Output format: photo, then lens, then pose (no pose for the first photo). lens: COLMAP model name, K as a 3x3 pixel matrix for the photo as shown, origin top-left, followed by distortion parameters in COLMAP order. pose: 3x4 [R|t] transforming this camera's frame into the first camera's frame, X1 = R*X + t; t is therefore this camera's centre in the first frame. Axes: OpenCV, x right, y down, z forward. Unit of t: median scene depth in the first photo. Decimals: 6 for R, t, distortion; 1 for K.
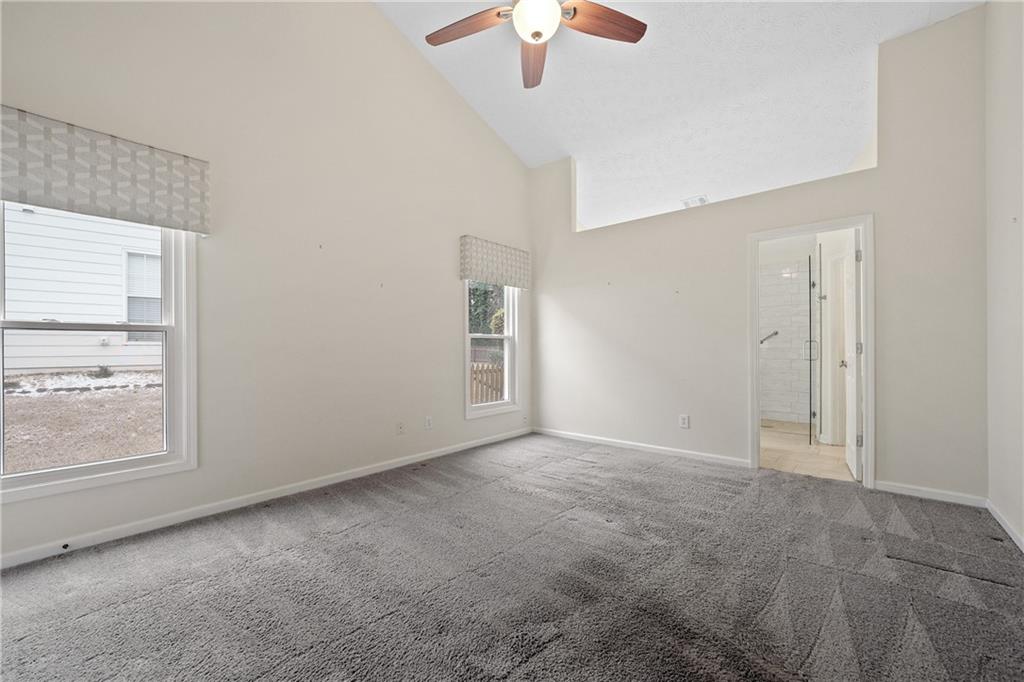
lens RADIAL K [[437.7, 0, 512.0], [0, 437.7, 341.0], [0, 0, 1]] dist [0.047378, -0.000017]
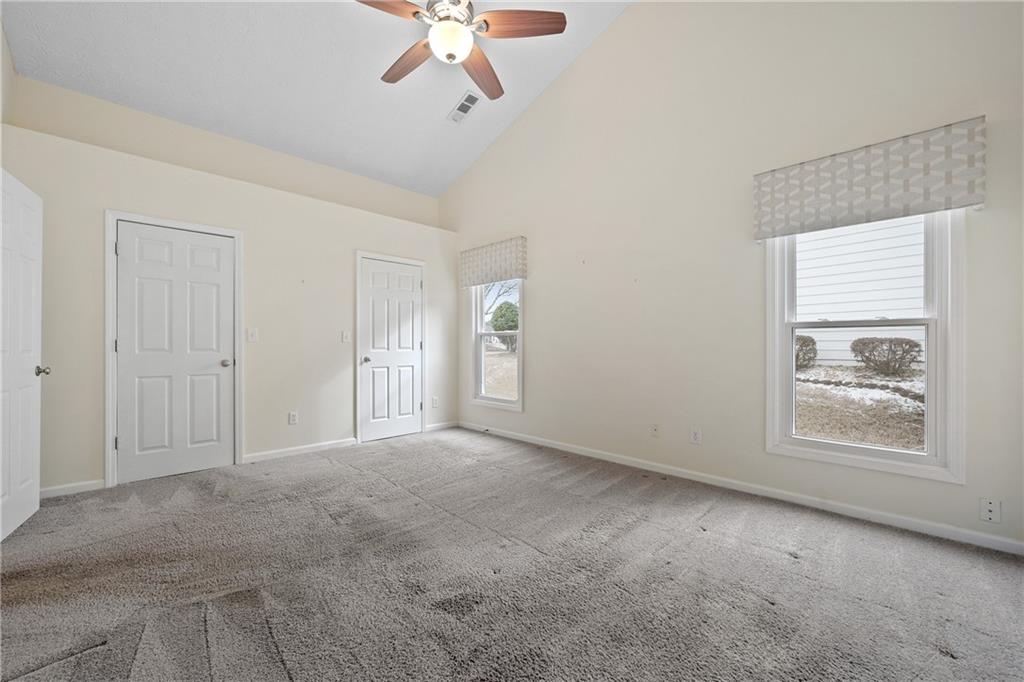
lens RADIAL K [[411.2, 0, 487.5], [0, 411.2, 345.7], [0, 0, 1]] dist [-0.000322, 0.000069]
pose [[-0.076901, 0.012615, -0.996959, 0.221020], [0.011290, 0.999867, 0.011781, 0.001675], [0.996975, -0.010350, -0.077034, 0.247472]]
